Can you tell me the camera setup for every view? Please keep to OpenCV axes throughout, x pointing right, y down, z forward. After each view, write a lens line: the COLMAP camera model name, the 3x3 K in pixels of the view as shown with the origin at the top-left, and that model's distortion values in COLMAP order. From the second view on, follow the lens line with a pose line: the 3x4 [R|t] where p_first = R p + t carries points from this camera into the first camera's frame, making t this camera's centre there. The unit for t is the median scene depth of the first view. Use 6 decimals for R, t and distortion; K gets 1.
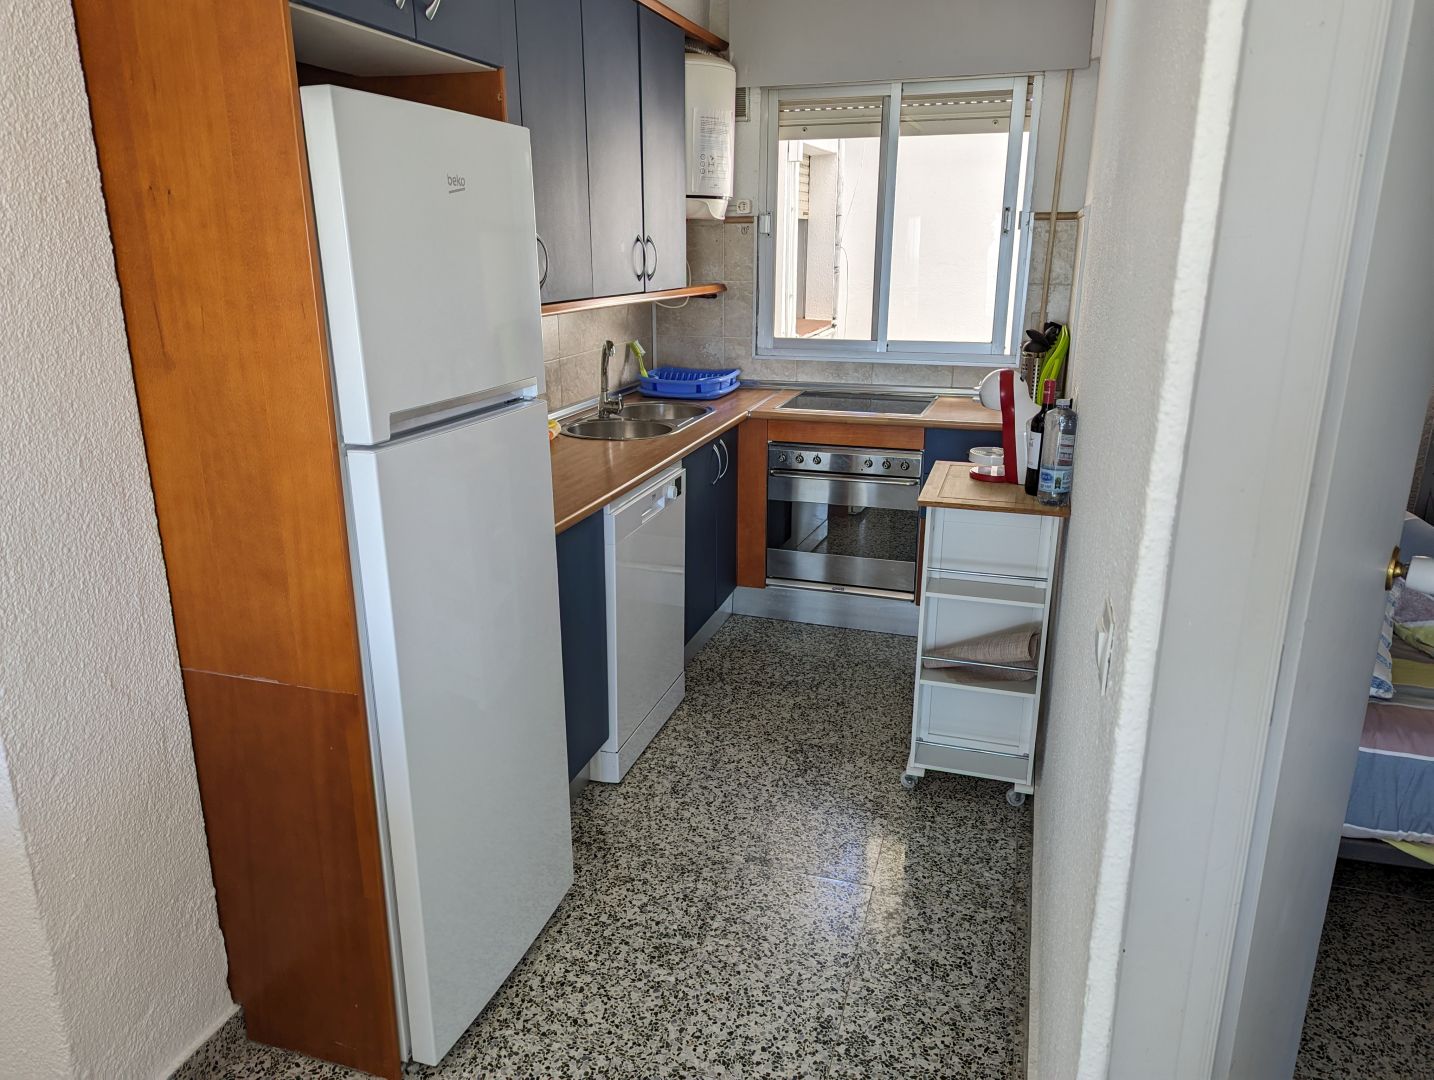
lens RADIAL K [[1006.8, 0, 717.4], [0, 1006.8, 539.5], [0, 0, 1]] dist [0.061531, -0.079756]
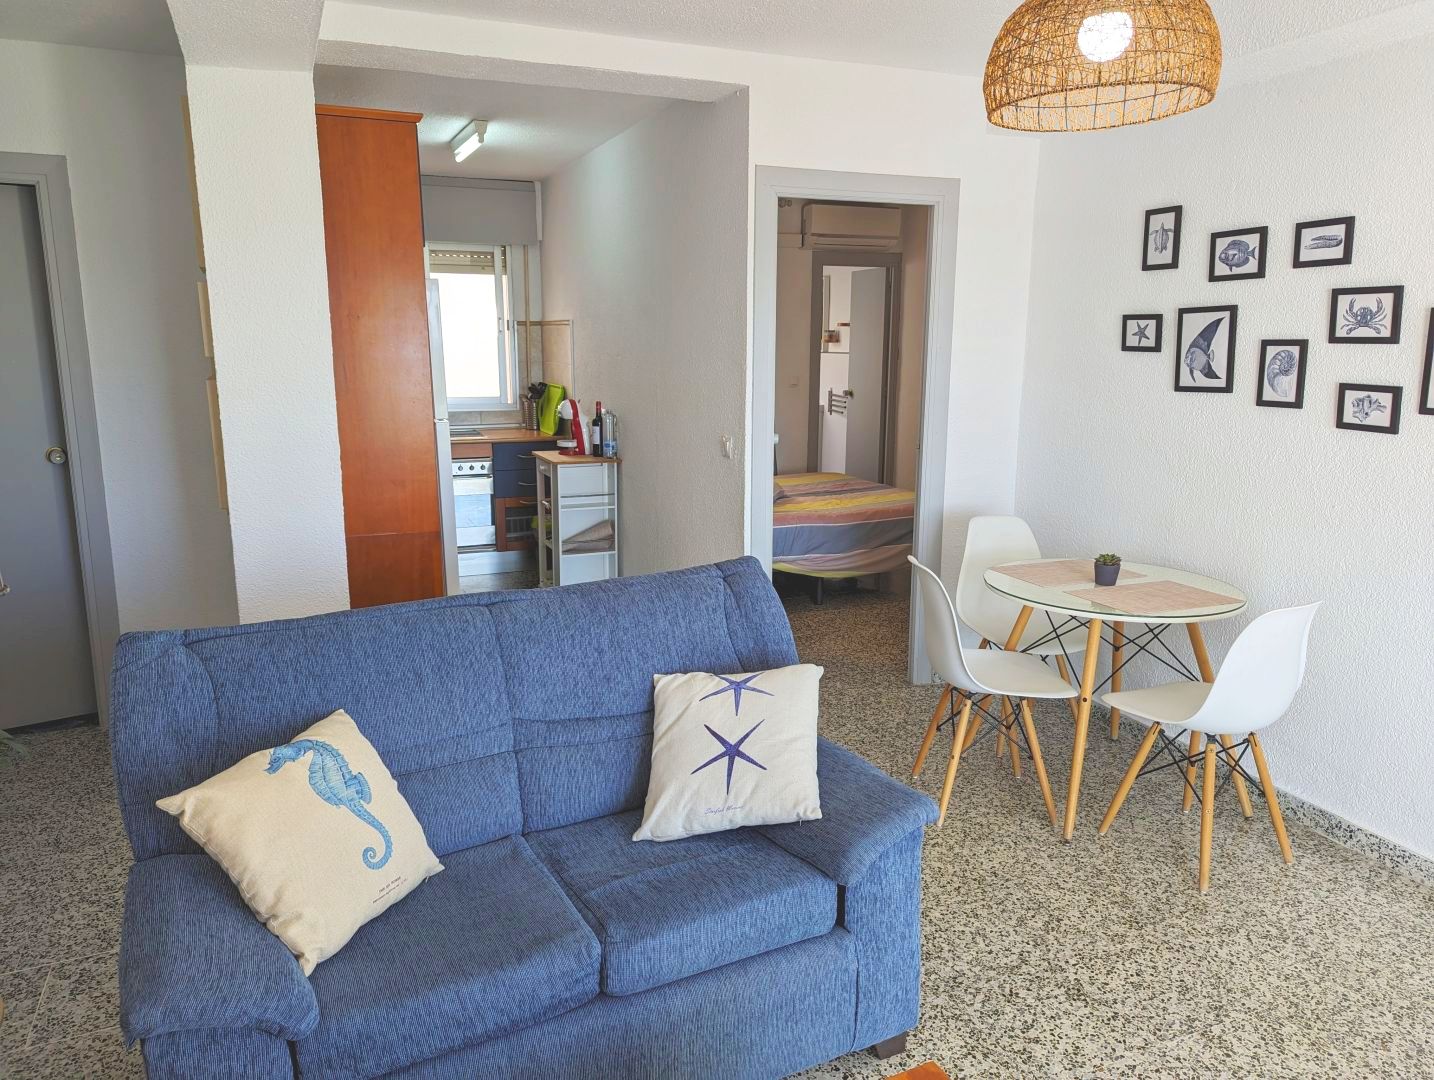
lens RADIAL K [[1006.8, 0, 717.4], [0, 1006.8, 539.5], [0, 0, 1]] dist [0.061531, -0.079756]
pose [[0.759620, -0.125792, 0.638086, -0.827340], [0.180974, 0.983250, -0.021607, 0.208278], [-0.624680, 0.131890, 0.769662, -0.713773]]
